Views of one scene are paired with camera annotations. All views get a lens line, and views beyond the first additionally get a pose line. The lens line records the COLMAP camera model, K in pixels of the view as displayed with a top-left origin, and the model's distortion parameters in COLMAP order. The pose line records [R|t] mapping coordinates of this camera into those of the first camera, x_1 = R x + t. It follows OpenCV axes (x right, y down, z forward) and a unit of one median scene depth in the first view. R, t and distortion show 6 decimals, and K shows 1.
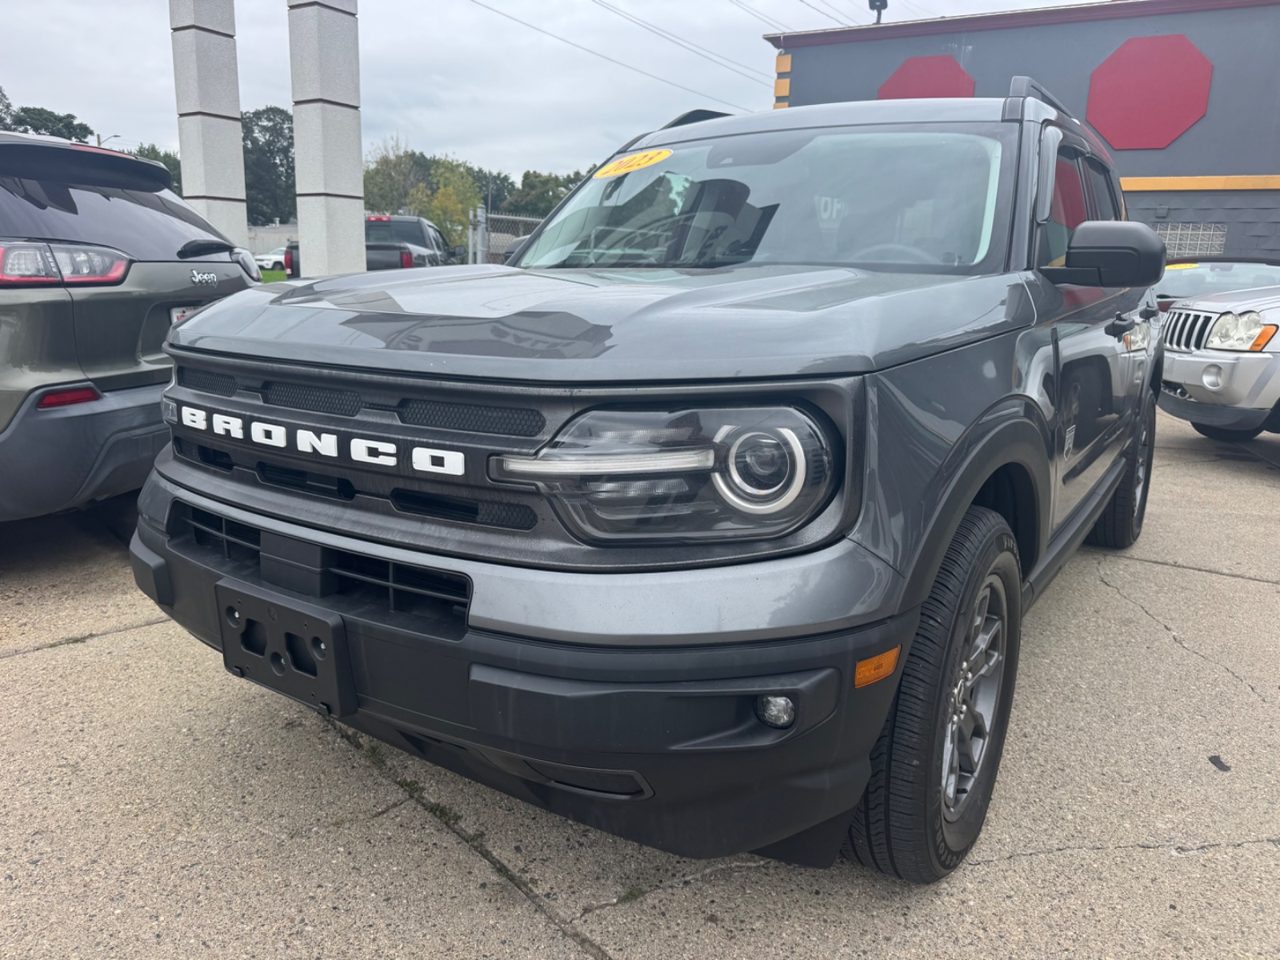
lens RADIAL K [[905.6, 0, 640.0], [0, 905.6, 480.0], [0, 0, 1]] dist [0.011213, -0.016195]
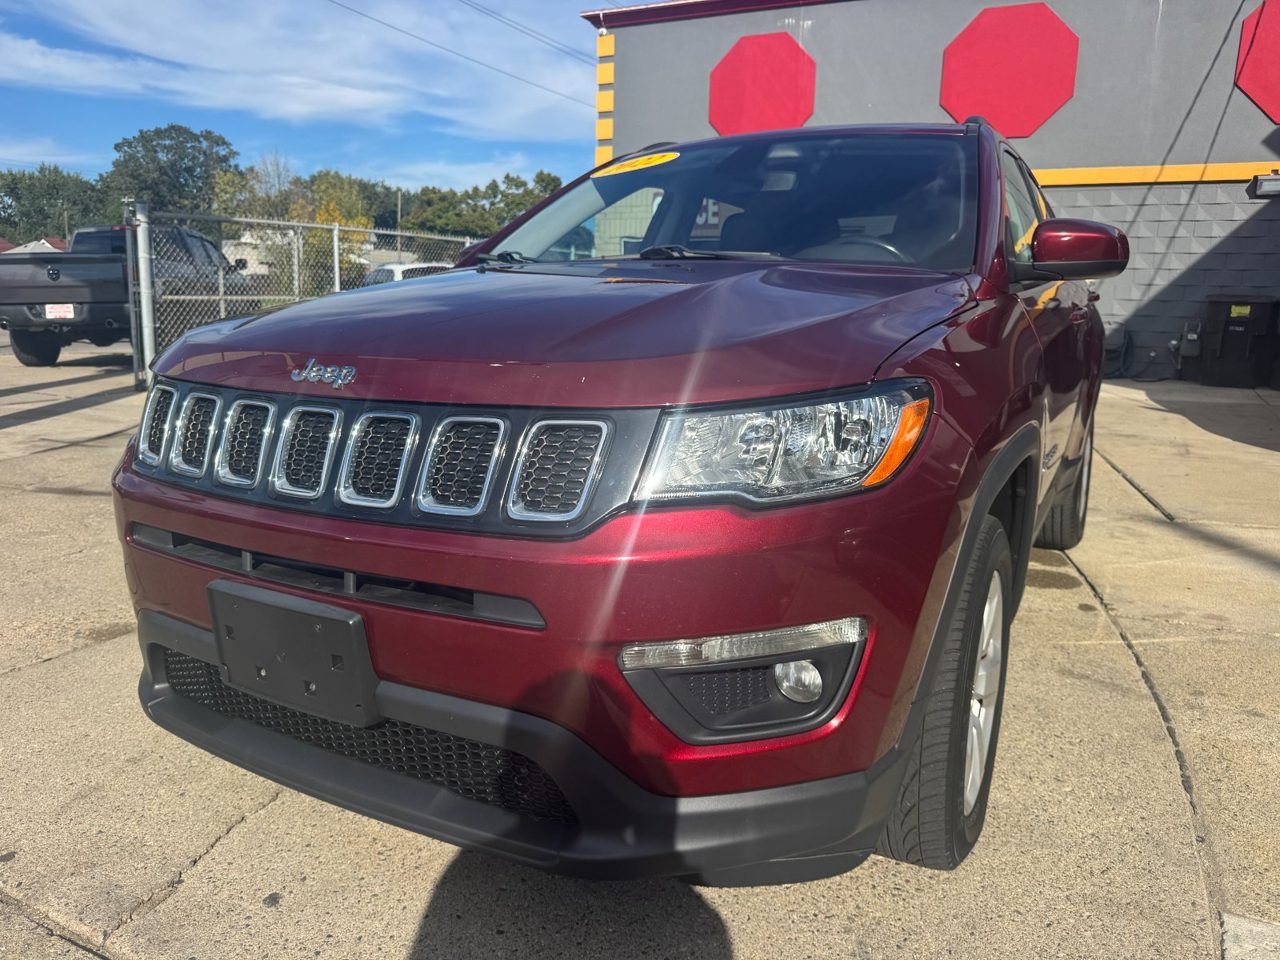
lens RADIAL K [[909.7, 0, 634.1], [0, 909.7, 475.2], [0, 0, 1]] dist [-0.005458, -0.002240]
pose [[0.998178, -0.021914, 0.056217, 0.089967], [0.023377, 0.999401, -0.025504, -0.020687], [-0.055624, 0.026771, 0.998093, 0.105903]]
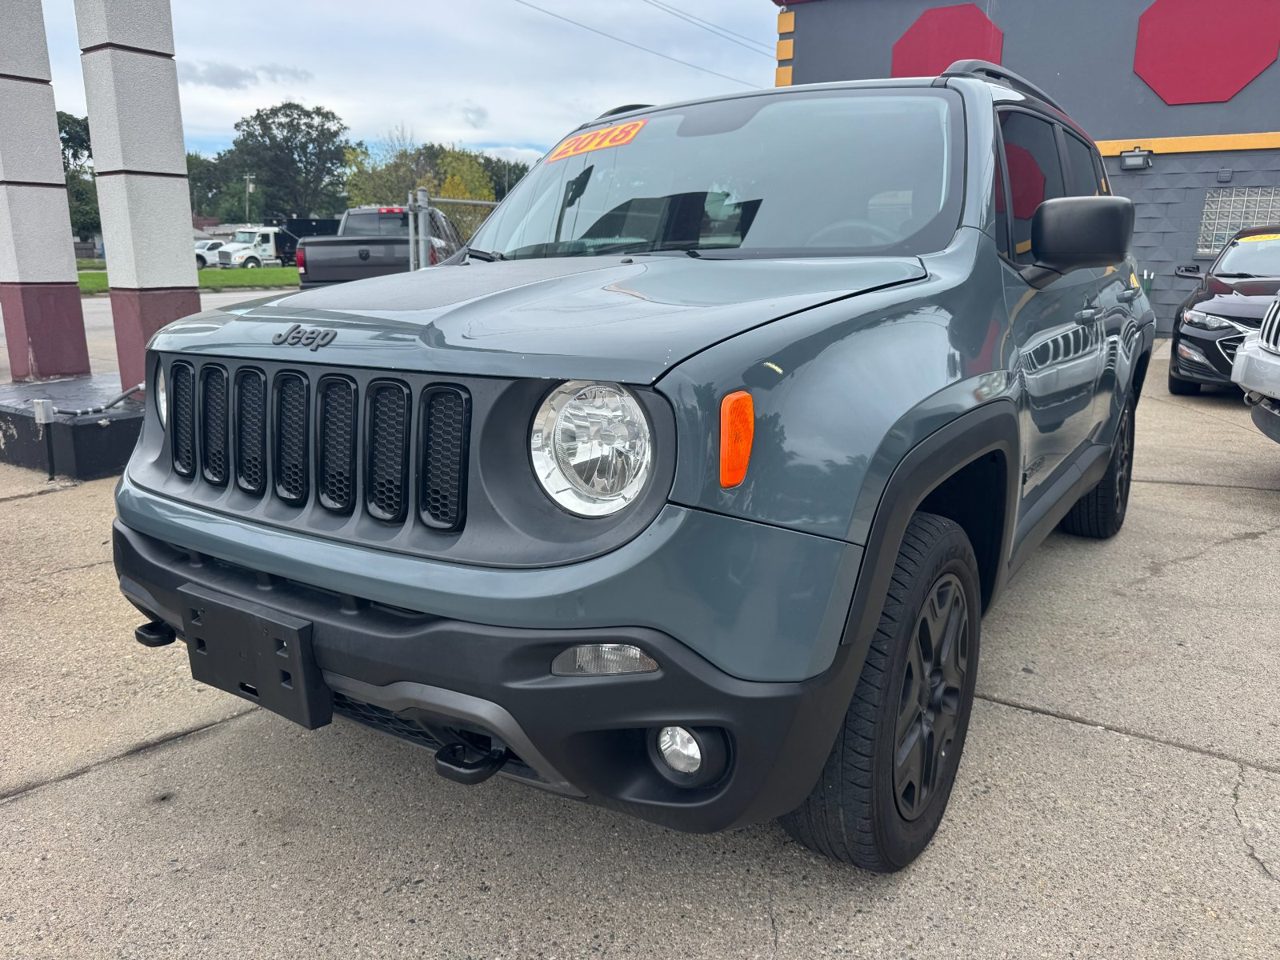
lens RADIAL K [[909.7, 0, 634.1], [0, 909.7, 475.2], [0, 0, 1]] dist [-0.005458, -0.002240]
pose [[0.999081, -0.016844, -0.039403, 0.026062], [0.017157, 0.999824, 0.007639, -0.016017], [0.039267, -0.008308, 0.999194, 0.068534]]
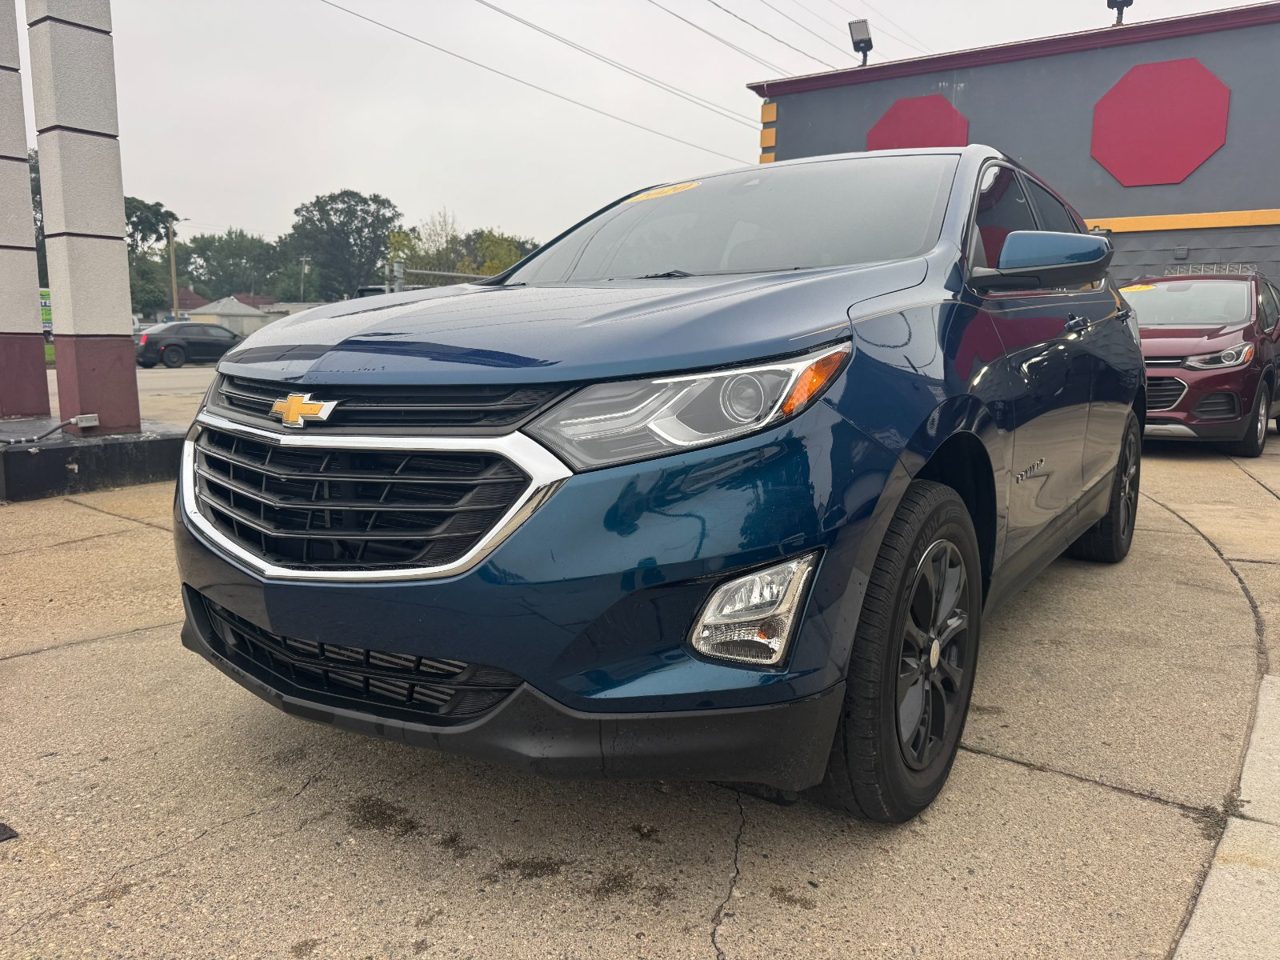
lens RADIAL K [[905.6, 0, 640.0], [0, 905.6, 480.0], [0, 0, 1]] dist [0.011213, -0.016195]
pose [[0.996706, -0.005508, -0.080908, 0.069321], [-0.000474, 0.997278, -0.073730, -0.004462], [0.081094, 0.073526, 0.993991, 0.052846]]
